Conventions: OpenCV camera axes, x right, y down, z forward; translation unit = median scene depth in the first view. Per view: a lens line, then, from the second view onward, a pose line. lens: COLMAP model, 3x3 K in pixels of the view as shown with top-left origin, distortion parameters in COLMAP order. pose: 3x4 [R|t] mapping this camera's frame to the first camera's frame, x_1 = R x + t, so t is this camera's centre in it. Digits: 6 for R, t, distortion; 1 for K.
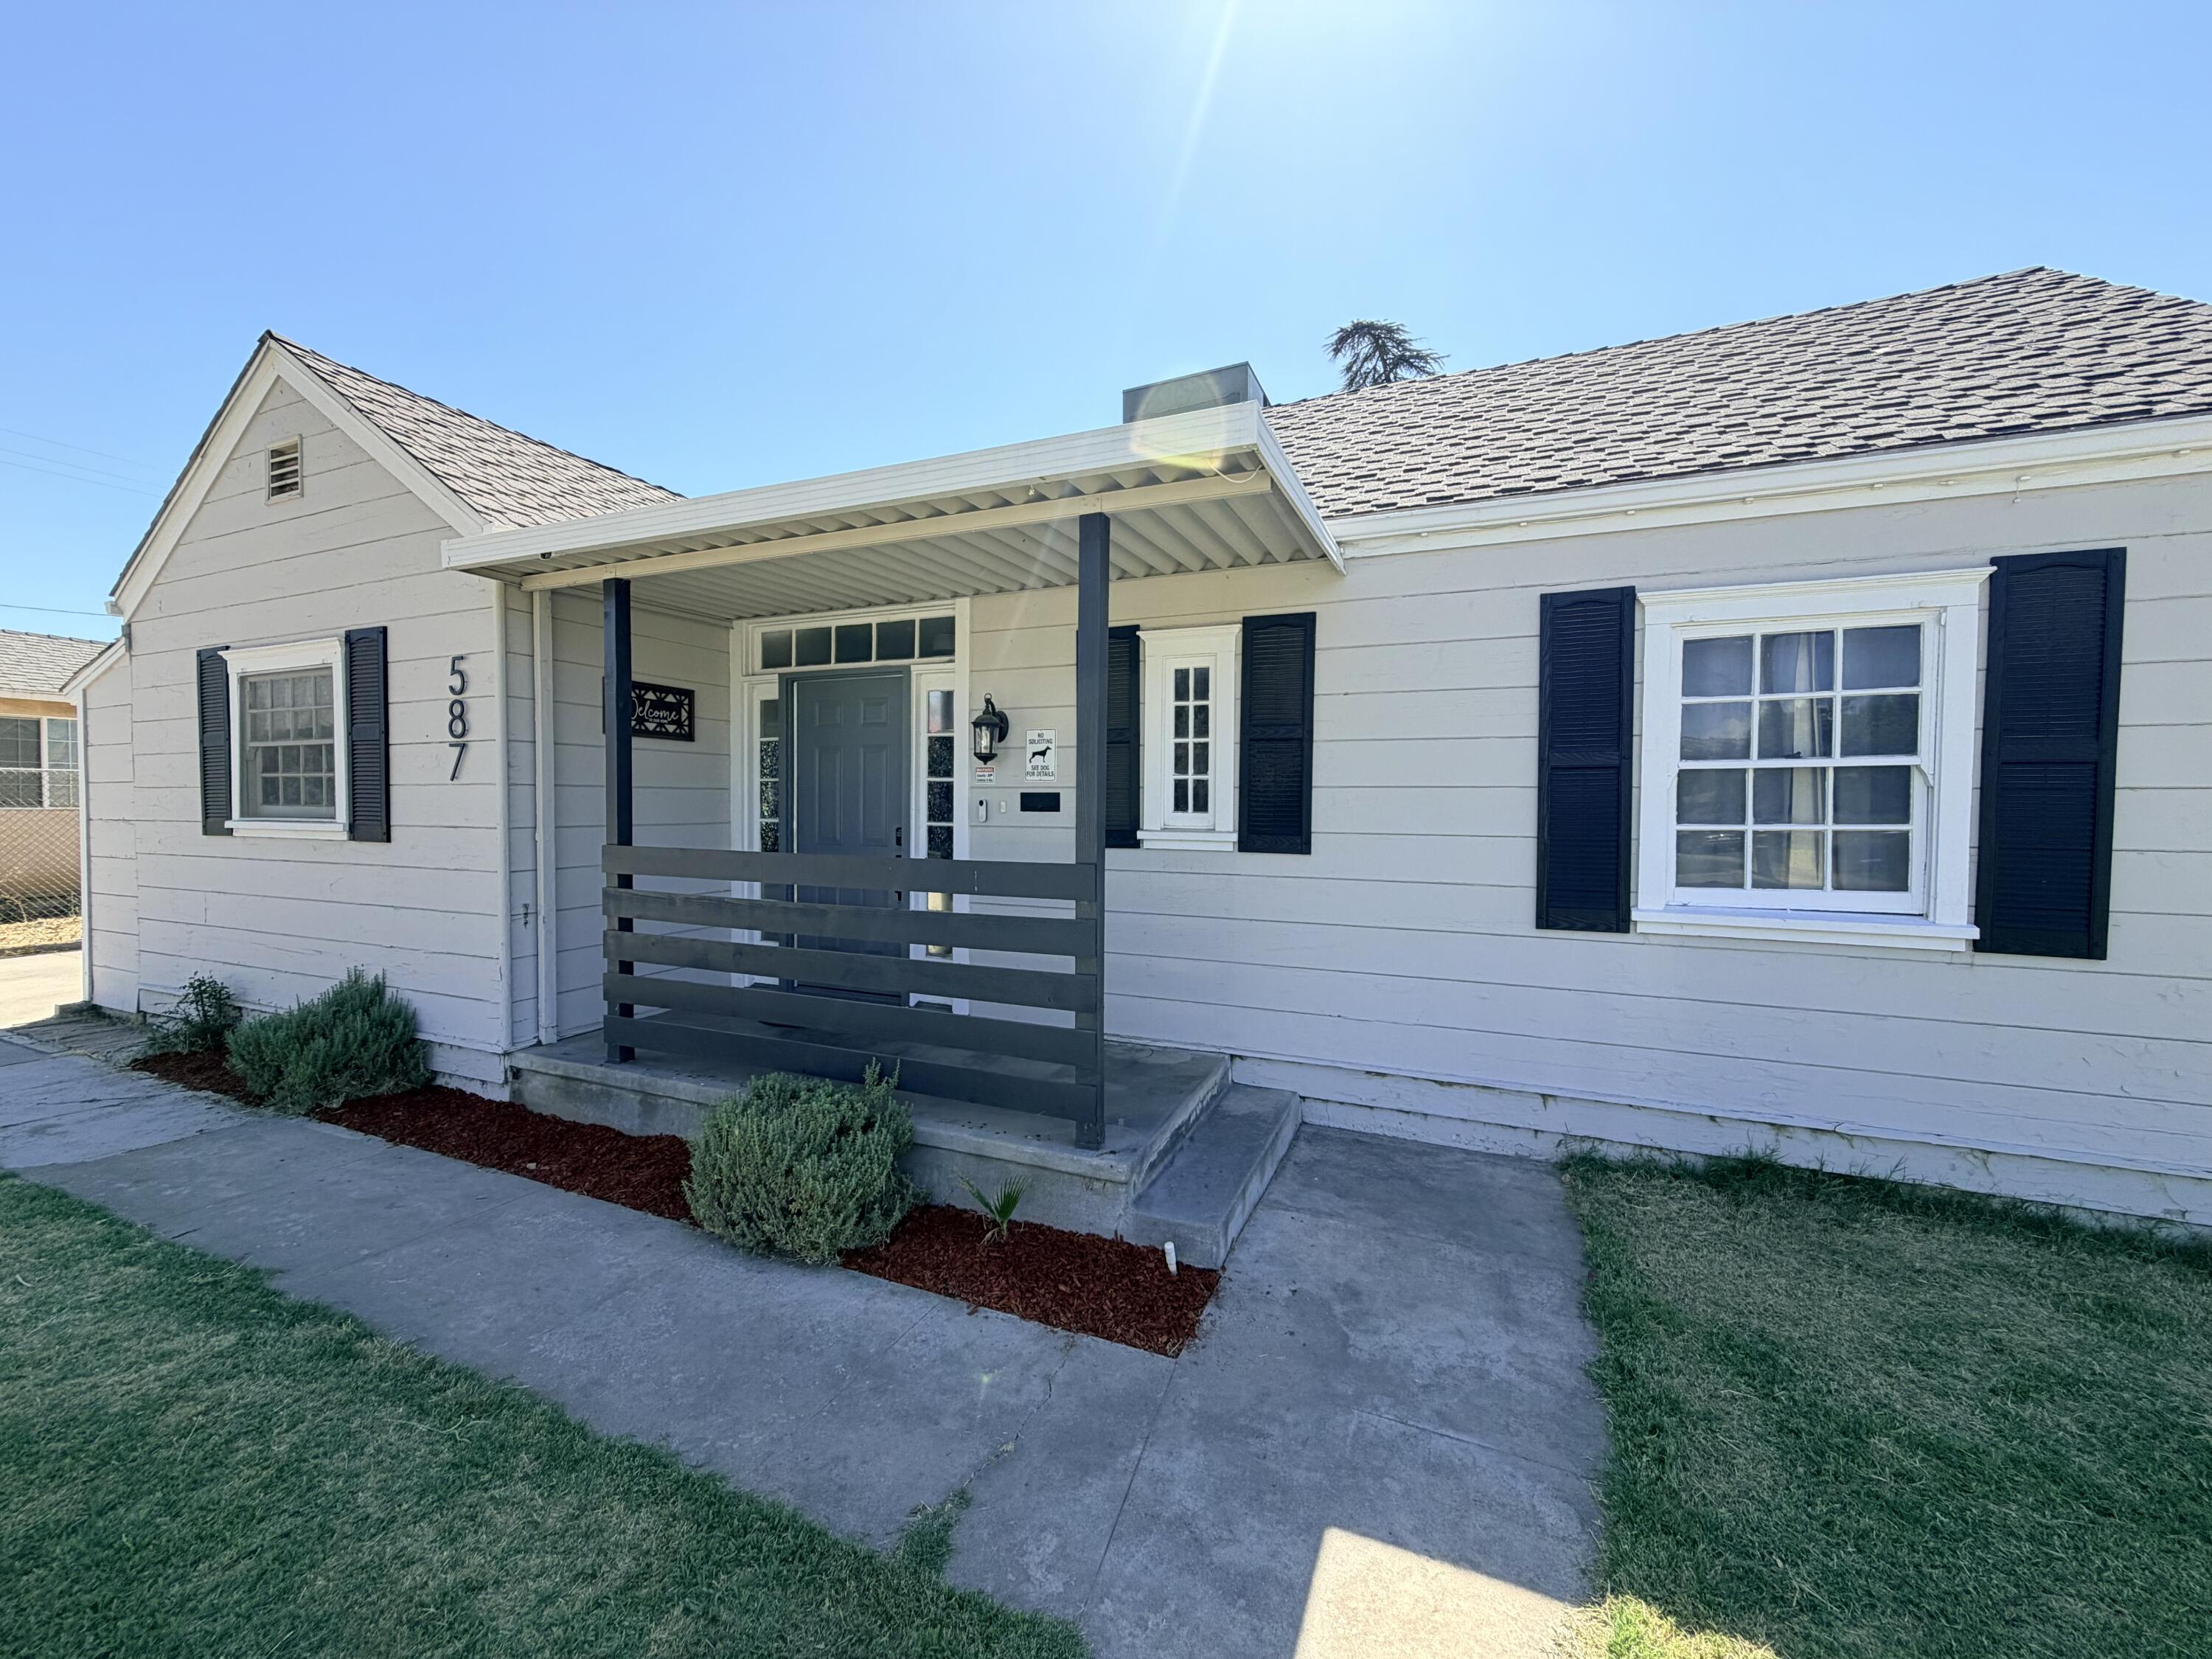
lens RADIAL K [[883.1, 0, 1099.9], [0, 883.1, 828.1], [0, 0, 1]] dist [0.001409, 0.000260]
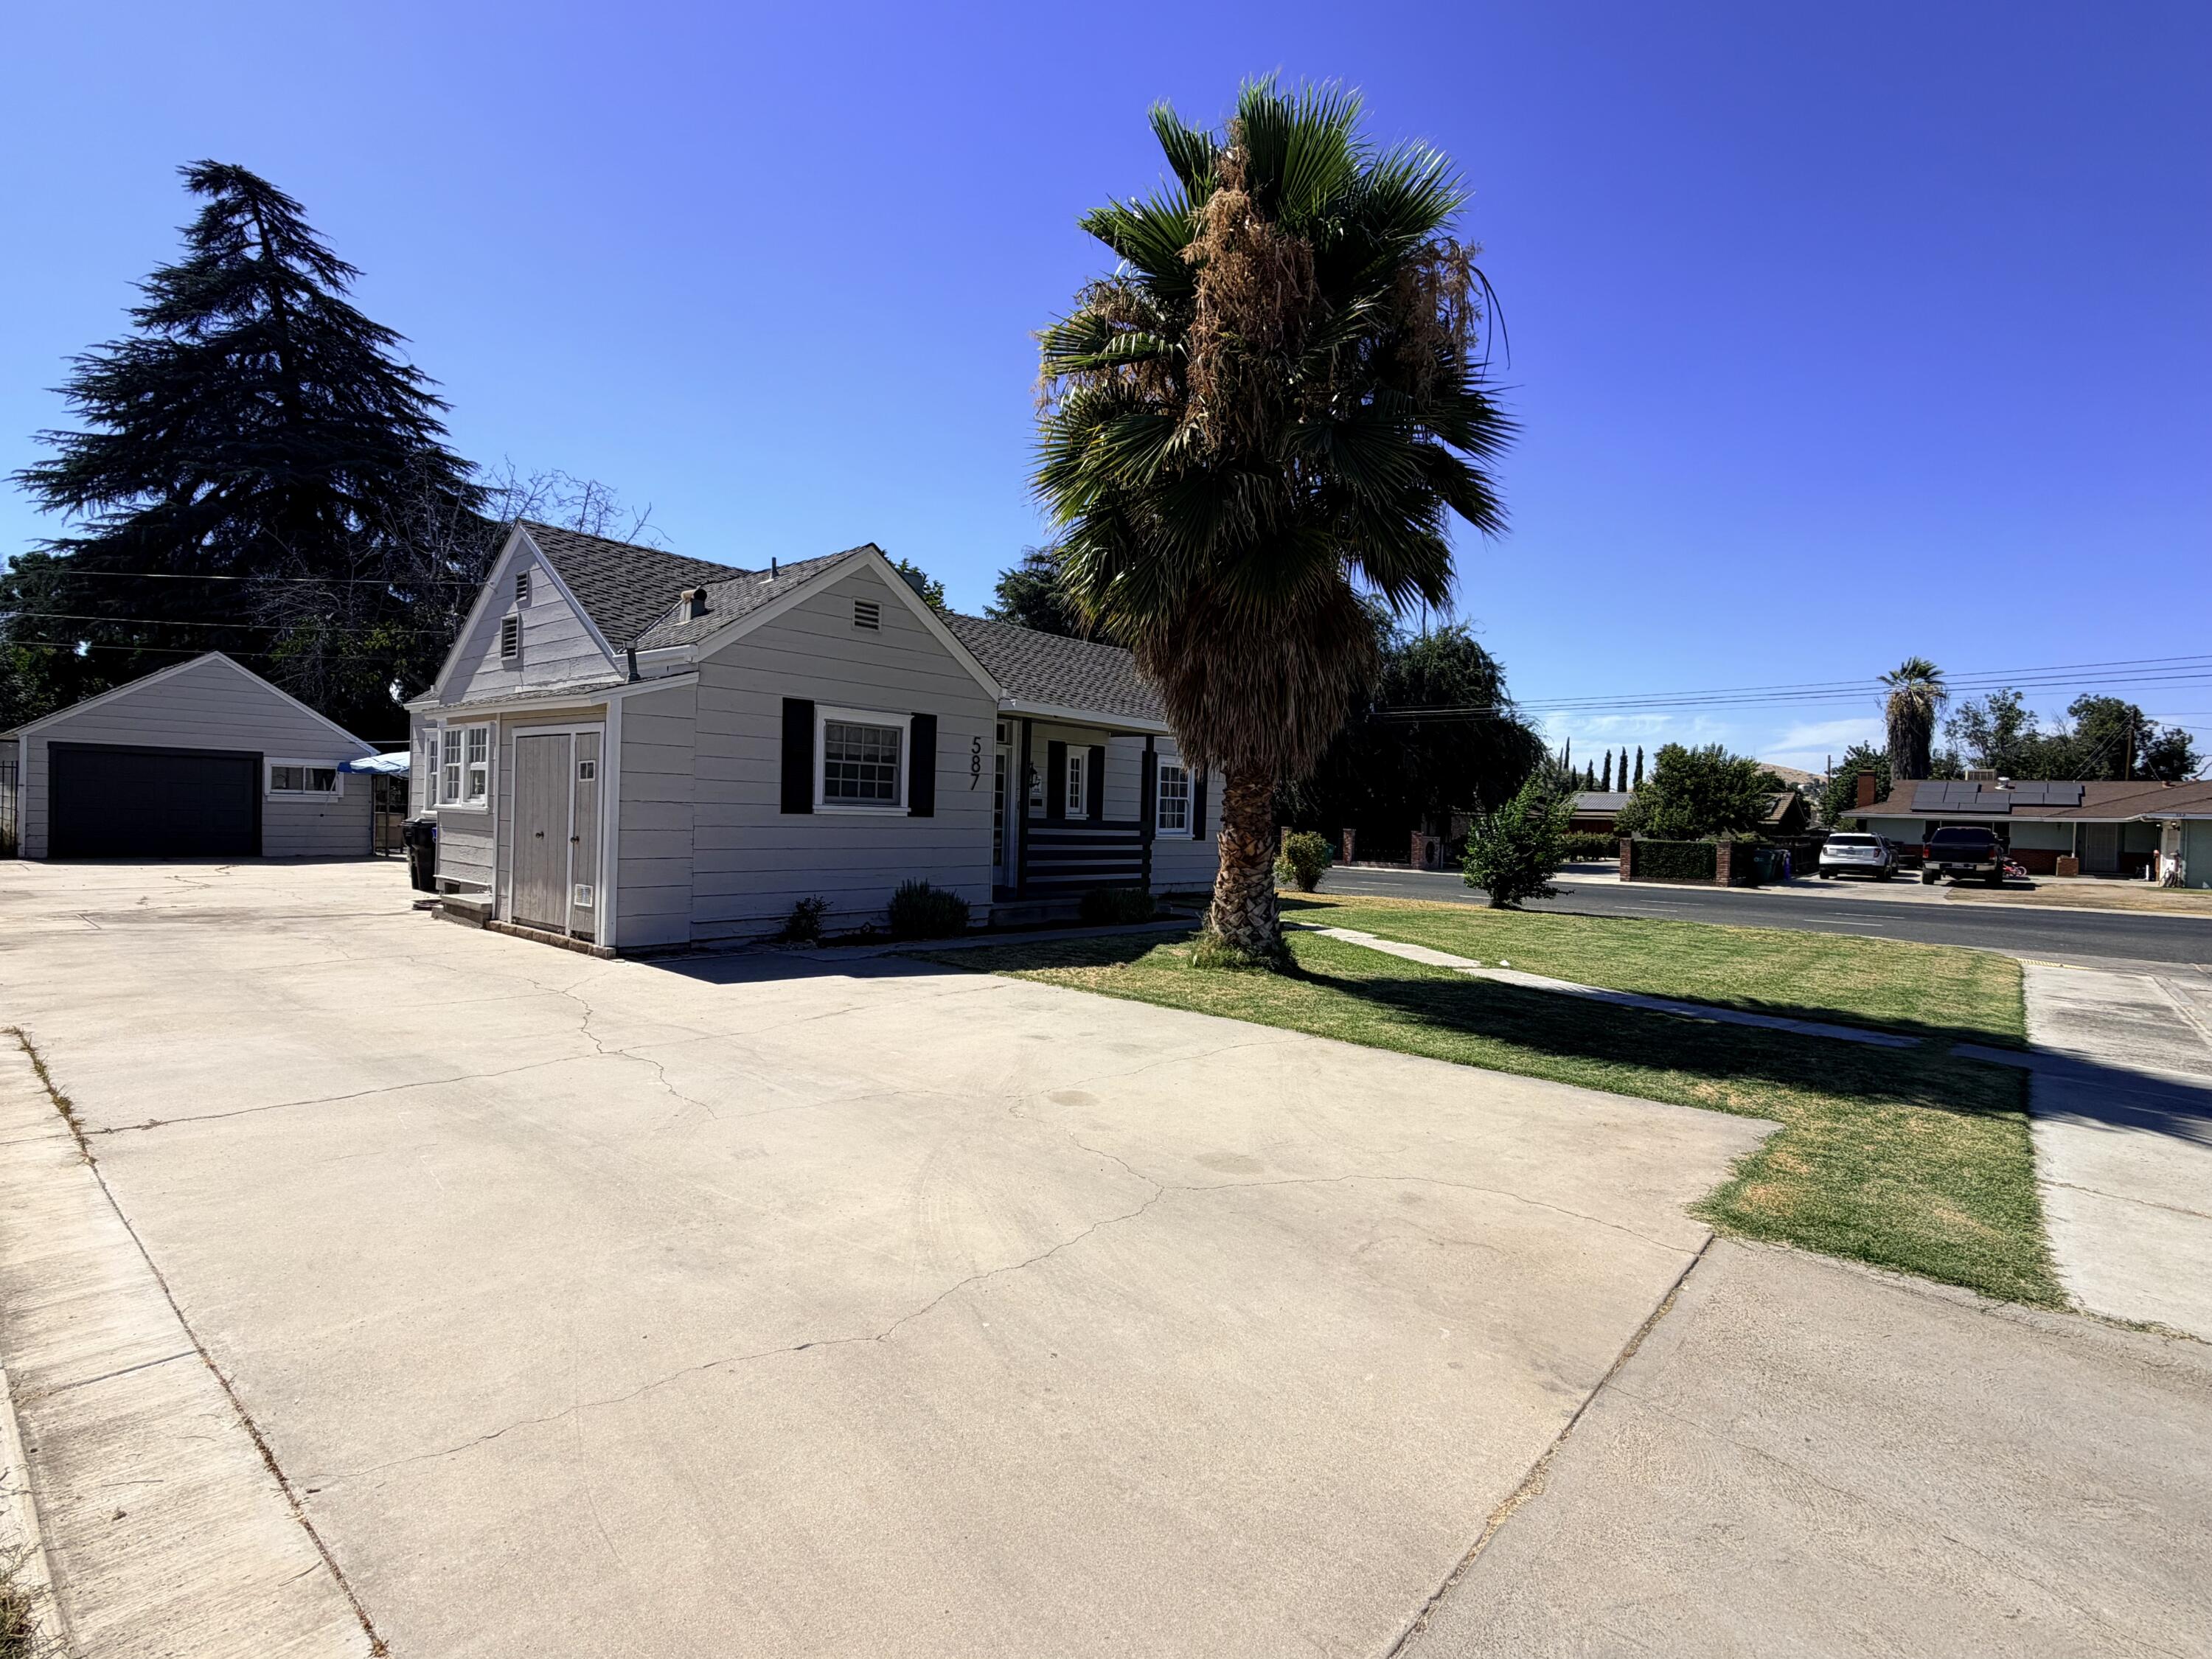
lens RADIAL K [[1069.0, 0, 1107.3], [0, 1069.0, 830.9], [0, 0, 1]] dist [0.002641, -0.001808]
pose [[0.293739, -0.009987, 0.955833, -3.255891], [-0.001782, 0.999938, 0.010996, 0.021349], [-0.955884, -0.004933, 0.293703, -0.159350]]
